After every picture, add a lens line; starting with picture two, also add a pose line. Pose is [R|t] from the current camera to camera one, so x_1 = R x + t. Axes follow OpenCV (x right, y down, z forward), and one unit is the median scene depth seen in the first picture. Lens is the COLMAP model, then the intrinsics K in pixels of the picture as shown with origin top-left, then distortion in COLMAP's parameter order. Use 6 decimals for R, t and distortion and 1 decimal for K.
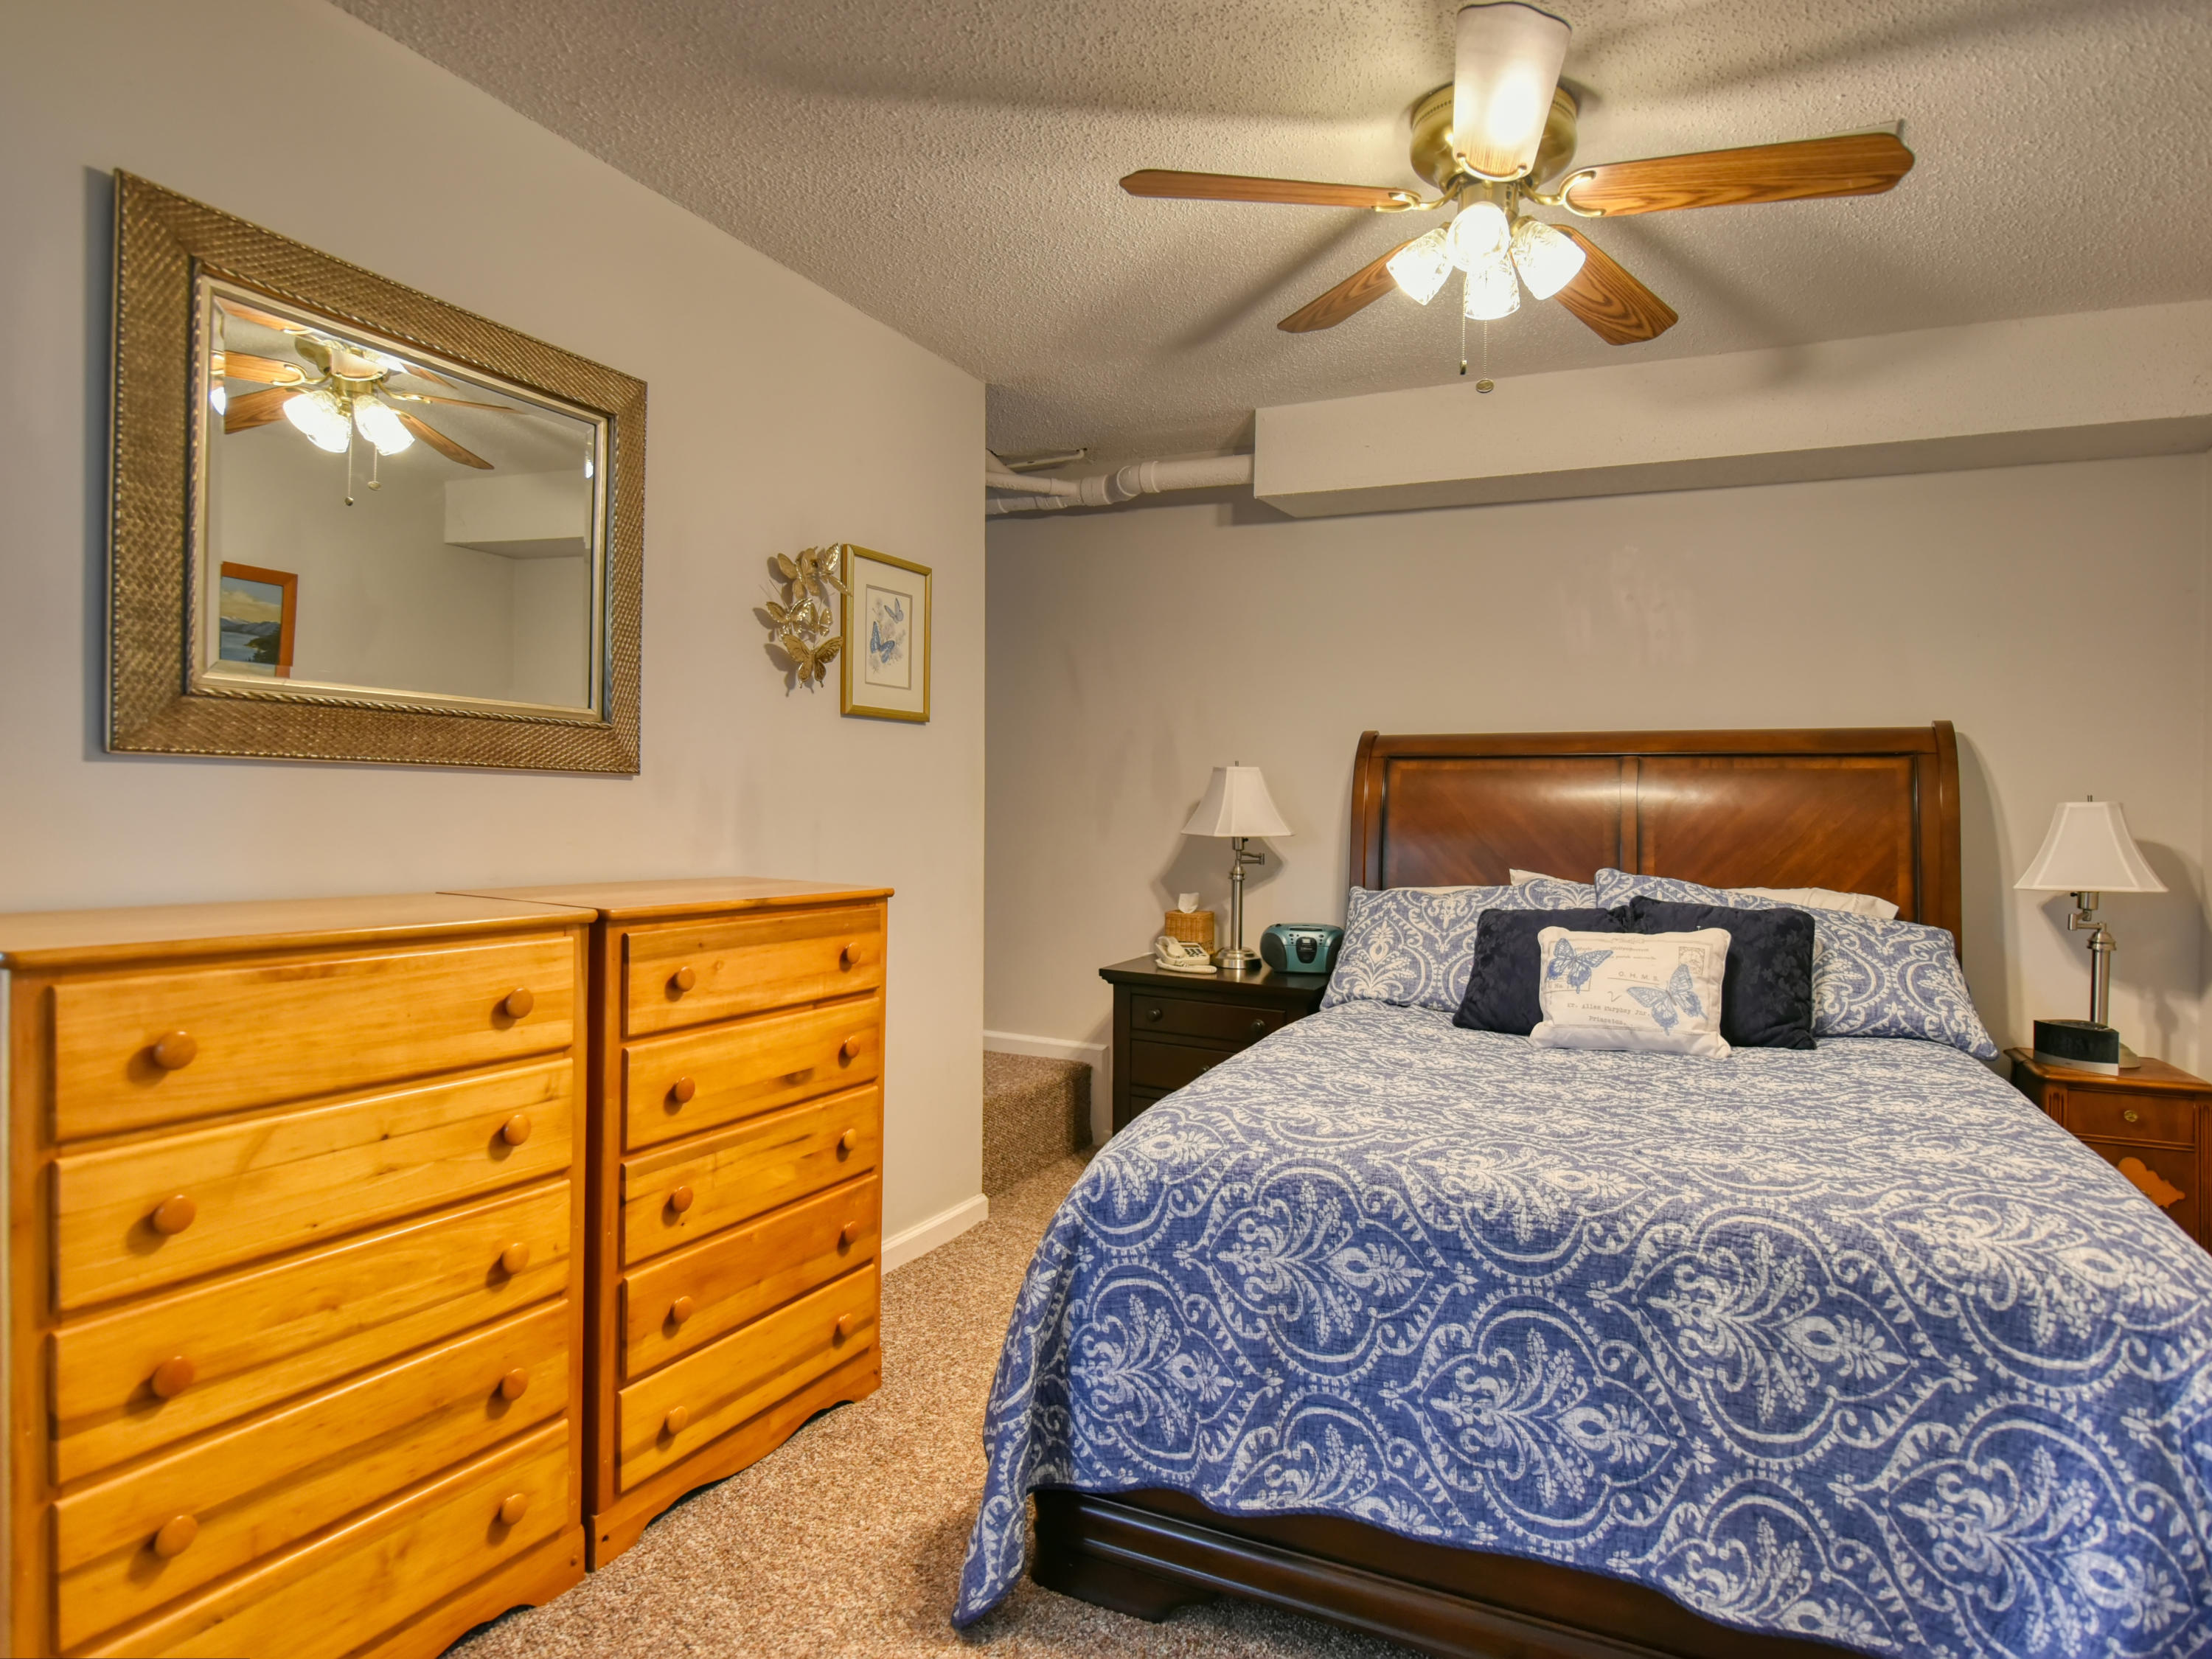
lens RADIAL K [[1260.5, 0, 1114.3], [0, 1260.5, 821.6], [0, 0, 1]] dist [-0.019470, -0.000178]
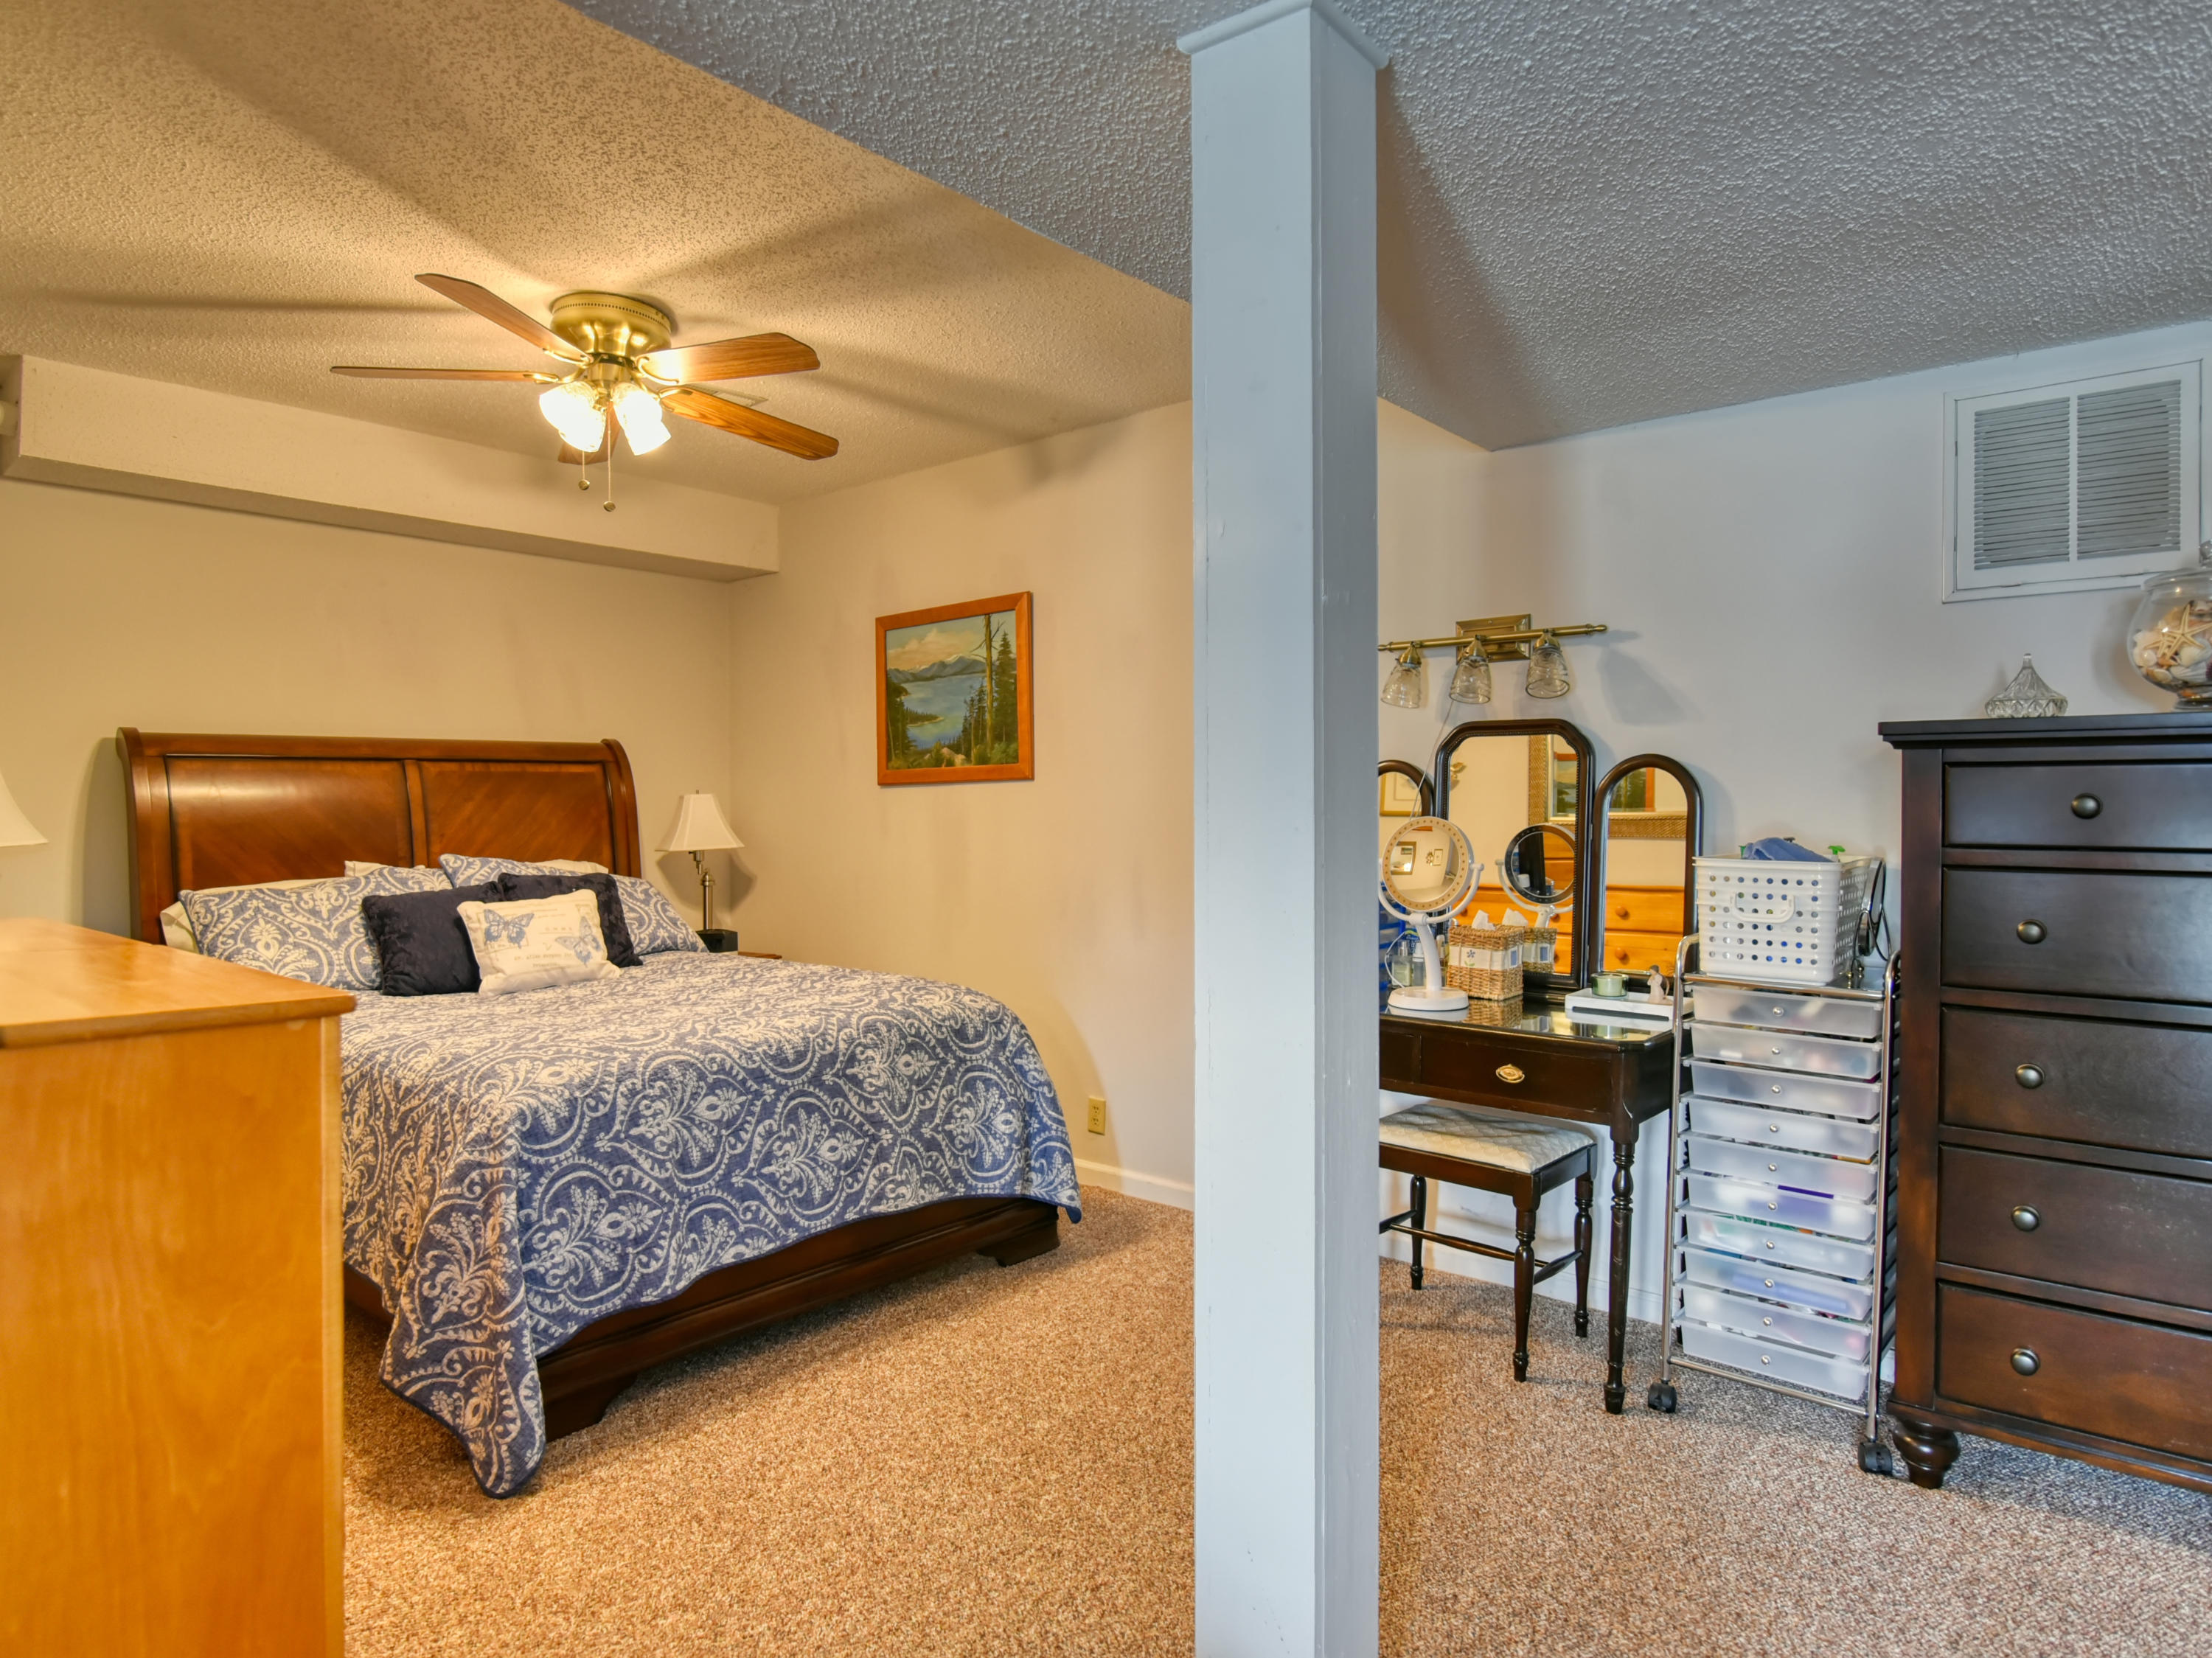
lens RADIAL K [[1260.4, 0, 1109.4], [0, 1260.4, 825.3], [0, 0, 1]] dist [-0.019470, -0.000178]
pose [[0.265735, -0.038161, 0.963291, -1.149413], [0.021805, 0.999199, 0.033568, -0.032399], [-0.963799, 0.012085, 0.266354, 0.115957]]
